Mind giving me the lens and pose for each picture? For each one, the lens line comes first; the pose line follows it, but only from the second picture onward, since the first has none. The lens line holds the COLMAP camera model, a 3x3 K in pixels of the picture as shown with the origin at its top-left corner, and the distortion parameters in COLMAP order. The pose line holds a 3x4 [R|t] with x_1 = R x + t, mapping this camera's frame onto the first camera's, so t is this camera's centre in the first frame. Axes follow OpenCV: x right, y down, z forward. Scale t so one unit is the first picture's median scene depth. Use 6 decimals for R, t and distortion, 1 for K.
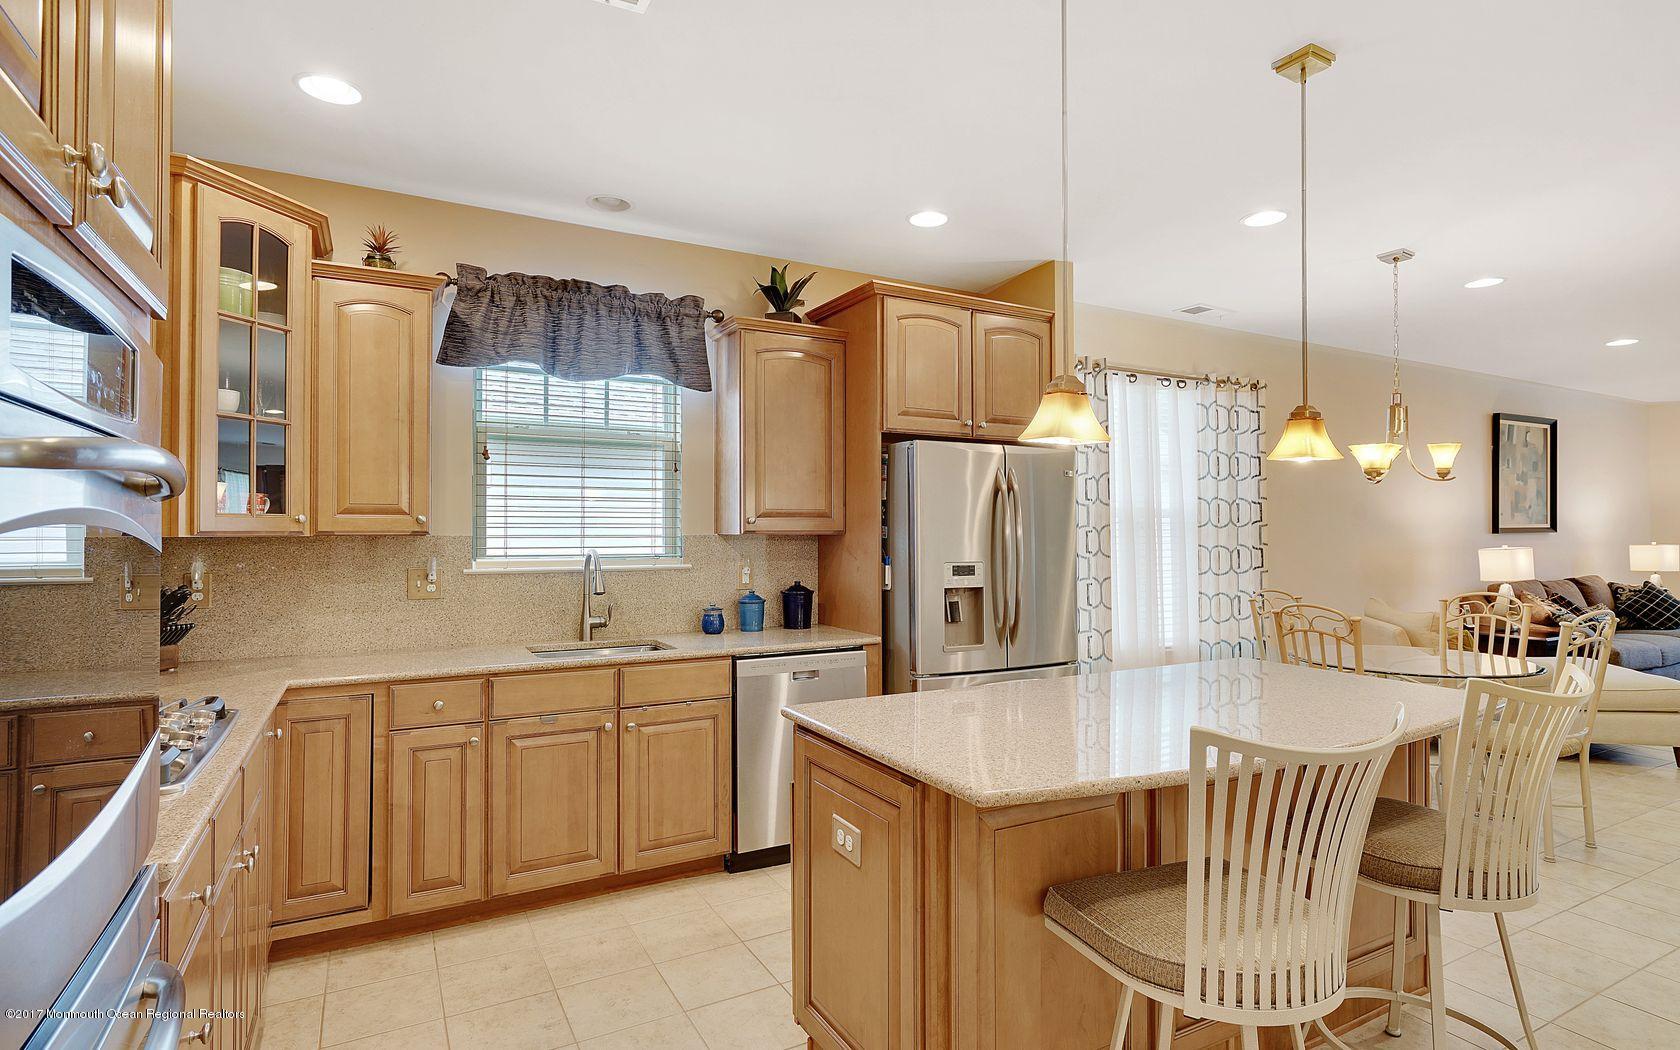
lens RADIAL K [[845.9, 0, 832.8], [0, 845.9, 520.8], [0, 0, 1]] dist [-0.000706, -0.000059]
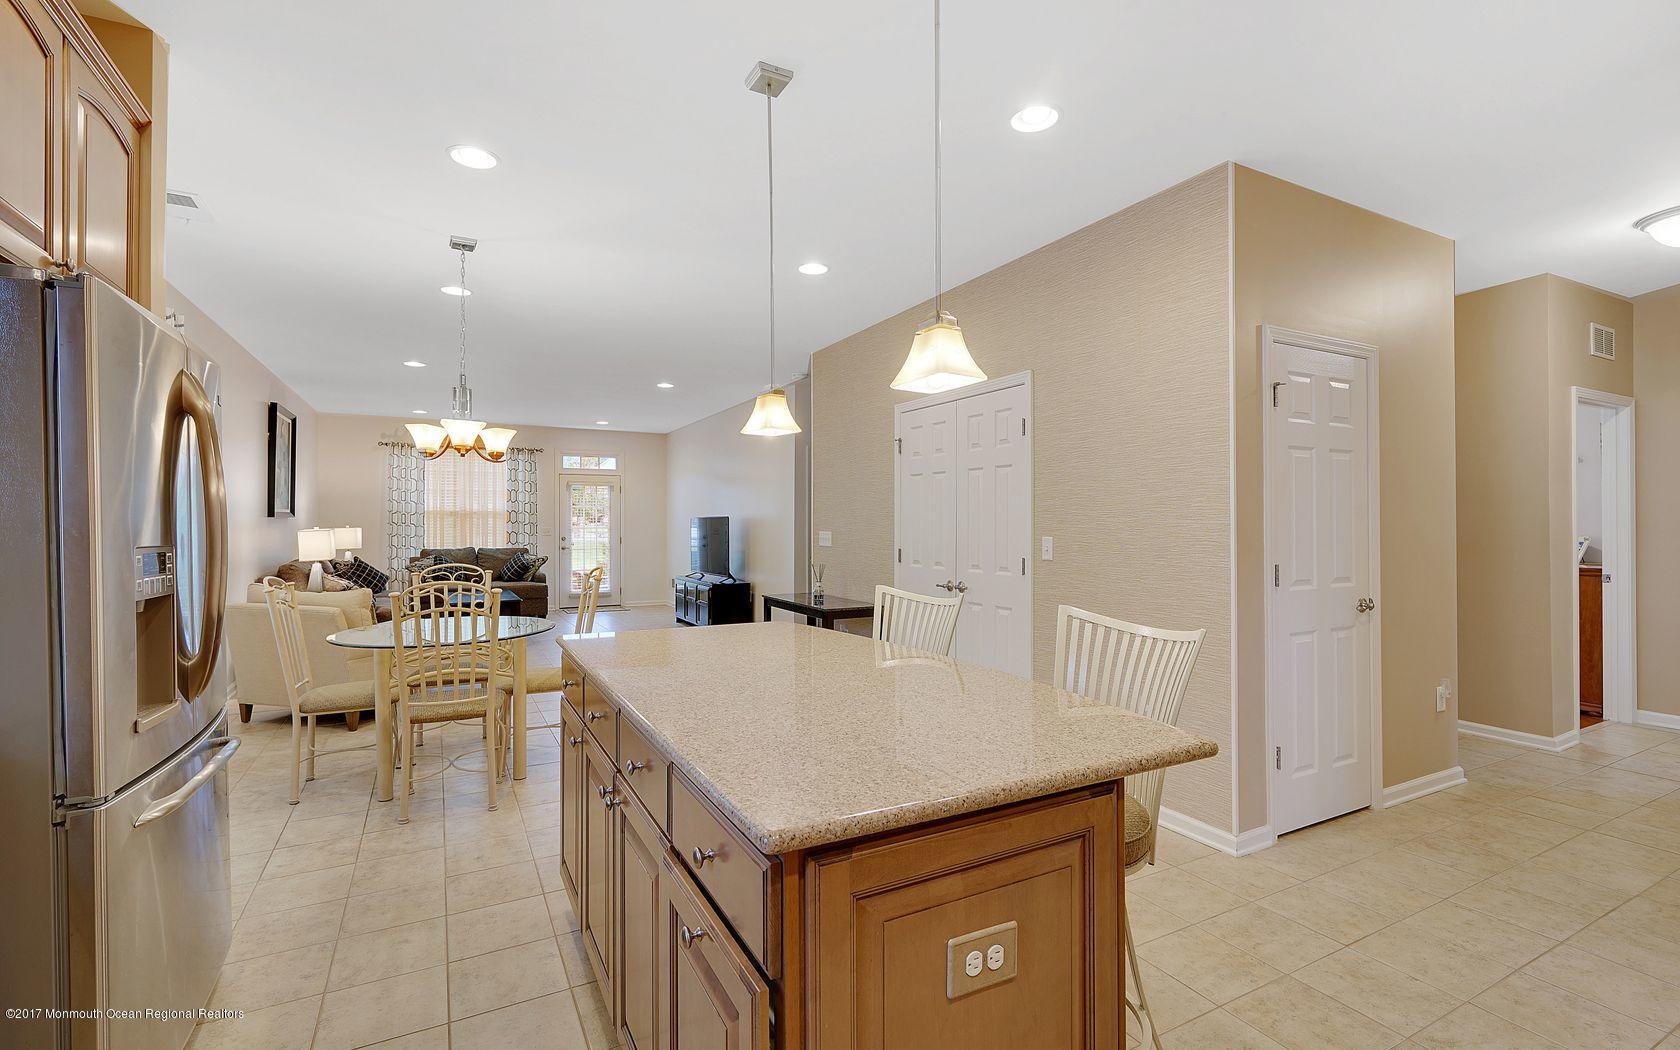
lens RADIAL K [[757.0, 0, 830.0], [0, 757.0, 516.8], [0, 0, 1]] dist [0.001044, 0.001425]
pose [[0.022915, 0.007752, 0.999707, -0.174932], [-0.009803, 0.999924, -0.007529, 0.018600], [-0.999689, -0.009628, 0.022989, 0.353964]]
